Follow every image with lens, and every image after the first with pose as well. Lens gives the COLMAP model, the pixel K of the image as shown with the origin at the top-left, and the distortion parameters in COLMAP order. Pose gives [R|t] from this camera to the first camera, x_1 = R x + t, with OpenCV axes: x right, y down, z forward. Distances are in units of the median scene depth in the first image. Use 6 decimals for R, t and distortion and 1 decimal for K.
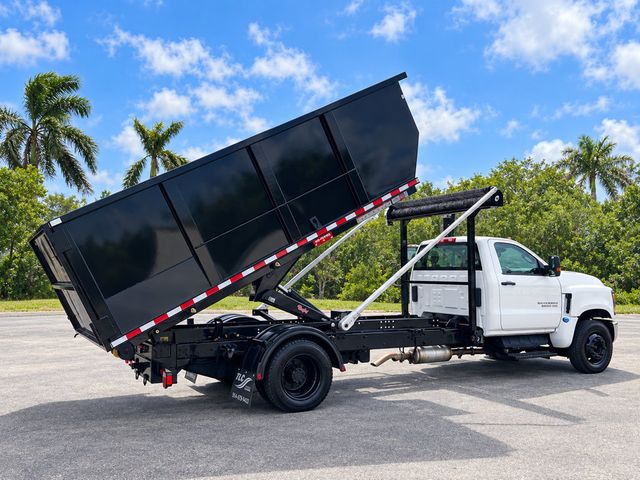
lens RADIAL K [[619.6, 0, 308.7], [0, 619.6, 240.2], [0, 0, 1]] dist [0.001435, -0.003840]
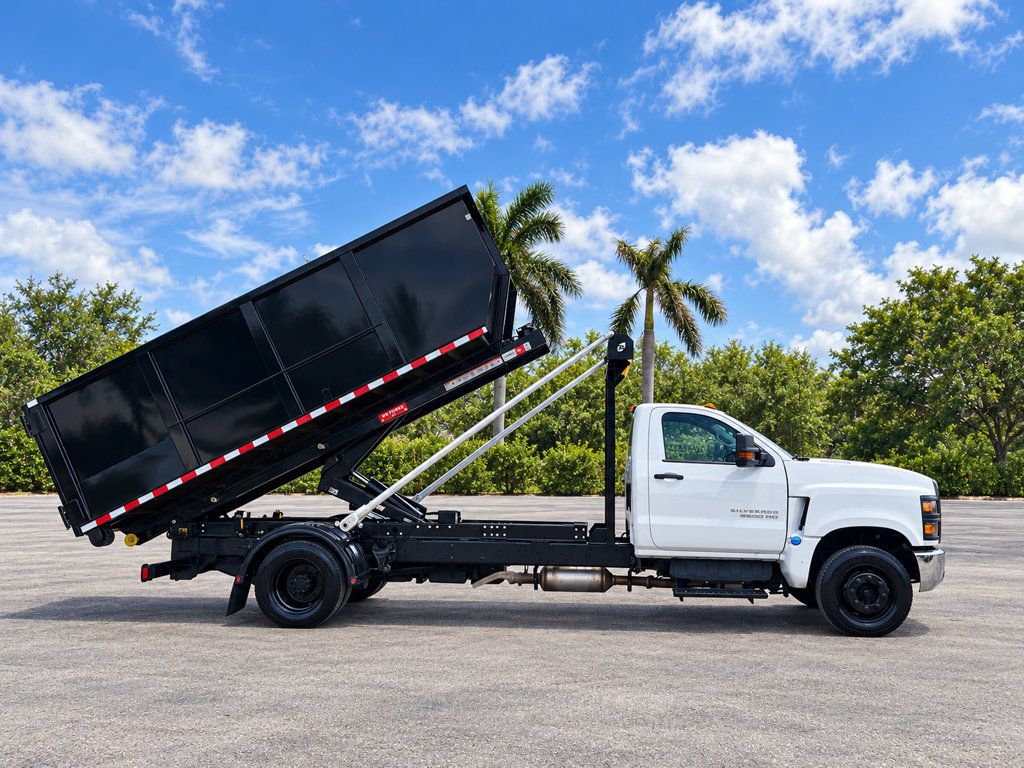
lens RADIAL K [[979.3, 0, 530.9], [0, 979.3, 417.8], [0, 0, 1]] dist [0.117701, 0.002736]
pose [[0.854401, -0.014068, -0.519424, 0.706098], [0.019074, 0.999809, 0.004297, -0.000231], [0.519264, -0.013579, 0.854506, 0.041555]]
